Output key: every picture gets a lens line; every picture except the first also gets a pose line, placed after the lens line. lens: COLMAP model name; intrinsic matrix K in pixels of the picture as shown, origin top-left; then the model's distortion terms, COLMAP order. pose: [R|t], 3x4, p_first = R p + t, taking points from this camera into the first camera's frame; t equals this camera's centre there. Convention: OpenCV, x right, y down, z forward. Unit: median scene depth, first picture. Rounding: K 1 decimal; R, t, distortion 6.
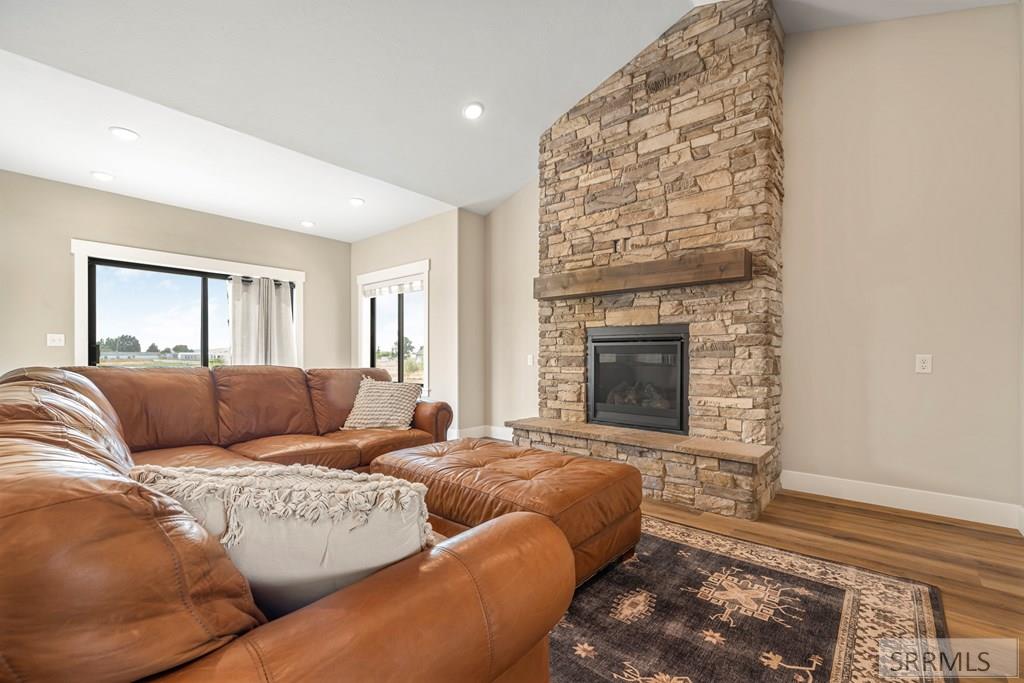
lens RADIAL K [[433.9, 0, 508.0], [0, 433.9, 355.3], [0, 0, 1]] dist [-0.000852, 0.000422]
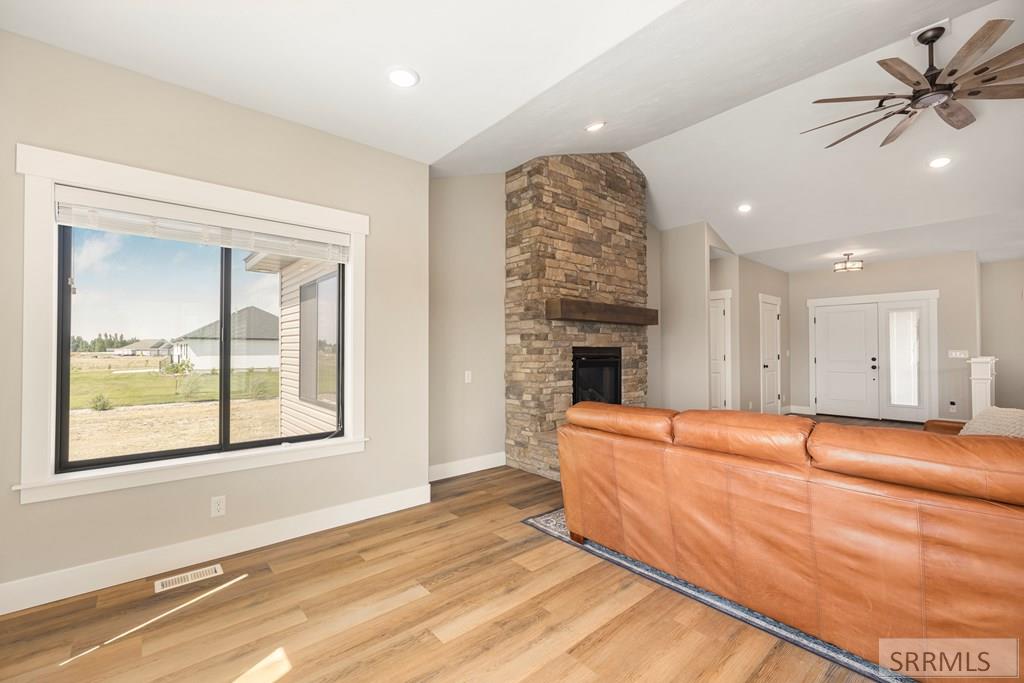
lens RADIAL K [[428.2, 0, 508.7], [0, 428.2, 344.0], [0, 0, 1]] dist [-0.000386, 0.000546]
pose [[0.140990, 0.012740, 0.989929, -1.111692], [0.000975, 0.999915, -0.013007, -0.061242], [-0.990010, 0.002799, 0.140966, 1.112702]]
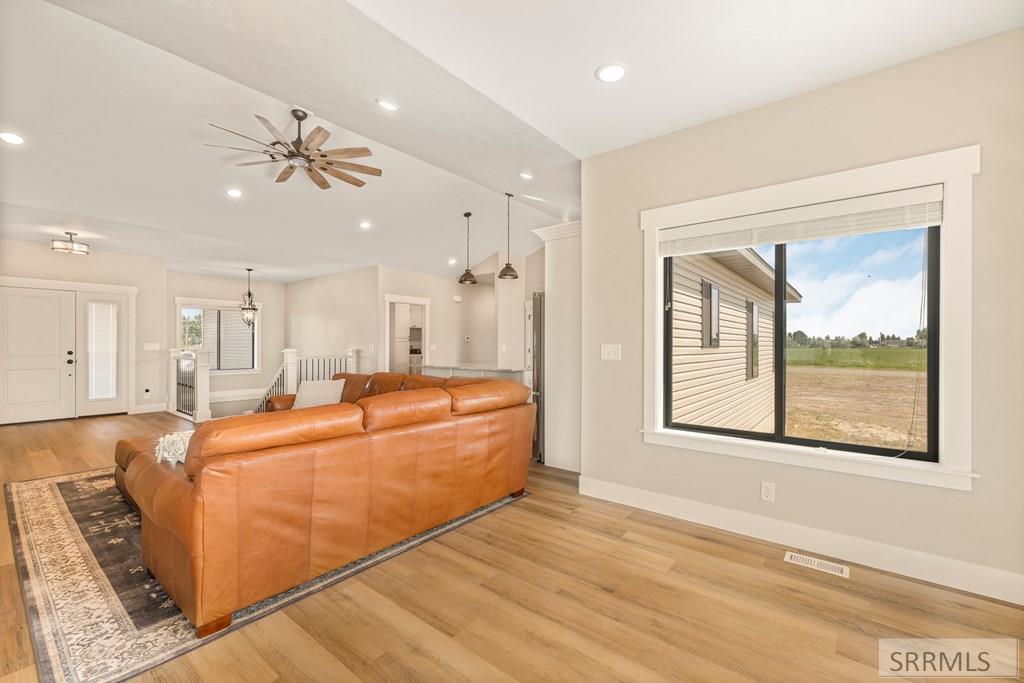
lens RADIAL K [[428.2, 0, 508.7], [0, 428.2, 344.0], [0, 0, 1]] dist [-0.000386, 0.000546]
pose [[-0.999203, -0.004365, -0.039675, -0.655868], [-0.004372, 0.999990, 0.000106, -0.060324], [0.039674, 0.000279, -0.999213, 1.625305]]
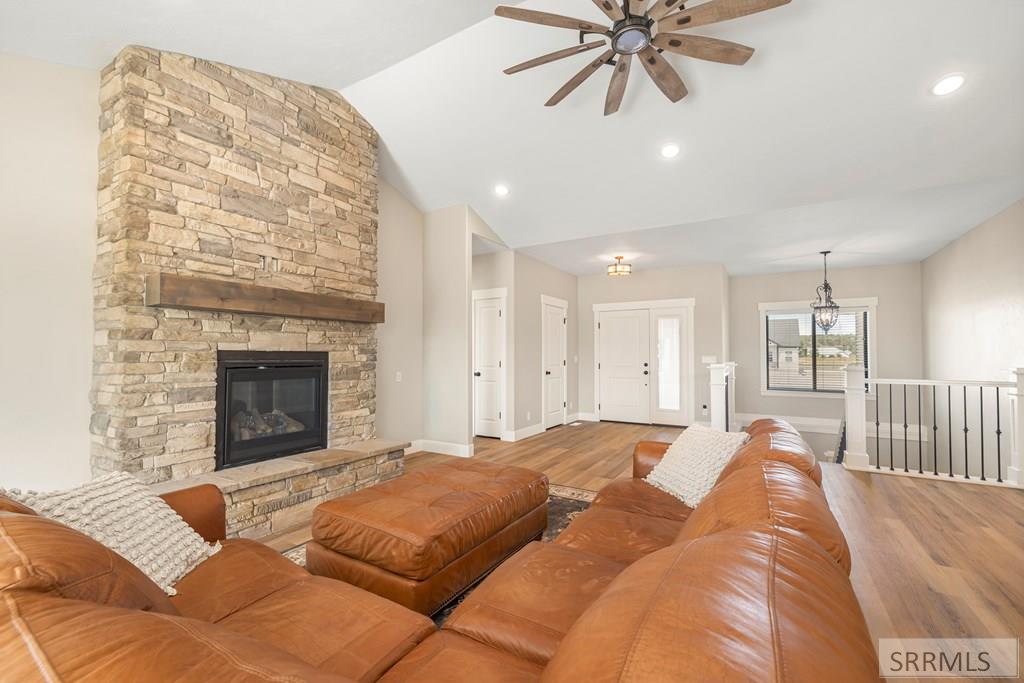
lens RADIAL K [[428.2, 0, 508.7], [0, 428.2, 344.0], [0, 0, 1]] dist [-0.000386, 0.000546]
pose [[-0.175688, 0.023730, 0.984160, -0.753576], [-0.001144, 0.999704, -0.024309, -0.062290], [-0.984445, -0.005396, -0.175608, 0.679088]]
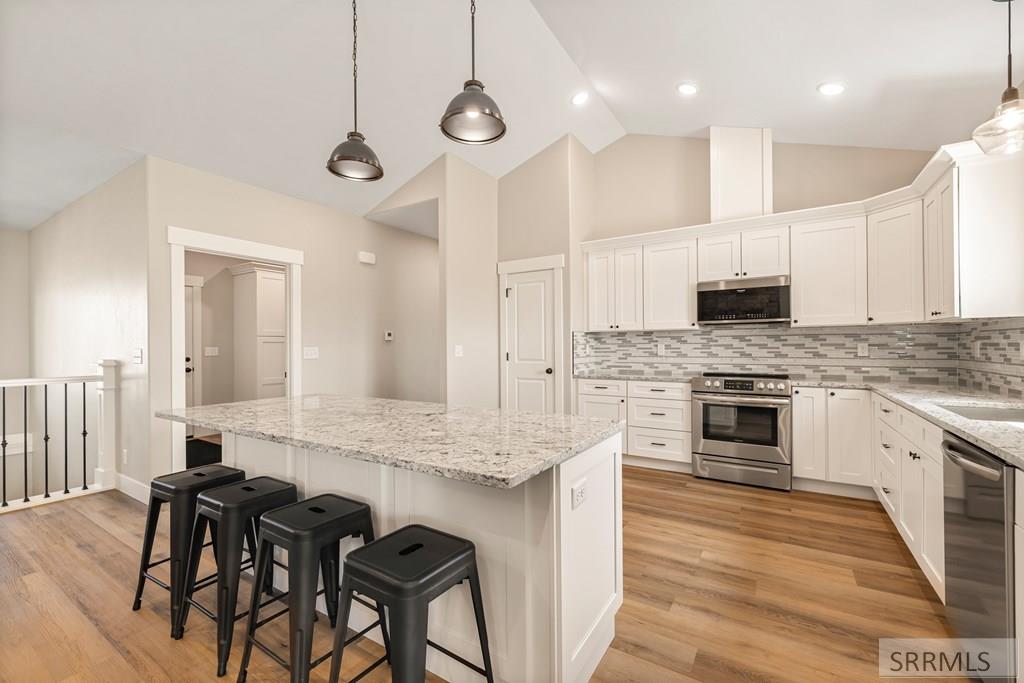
lens RADIAL K [[428.2, 0, 508.7], [0, 428.2, 344.0], [0, 0, 1]] dist [-0.000386, 0.000546]
pose [[-0.990338, 0.008581, -0.138405, -0.701860], [0.009203, 0.999950, -0.003861, -0.053649], [0.138365, -0.005097, -0.990368, 0.317039]]
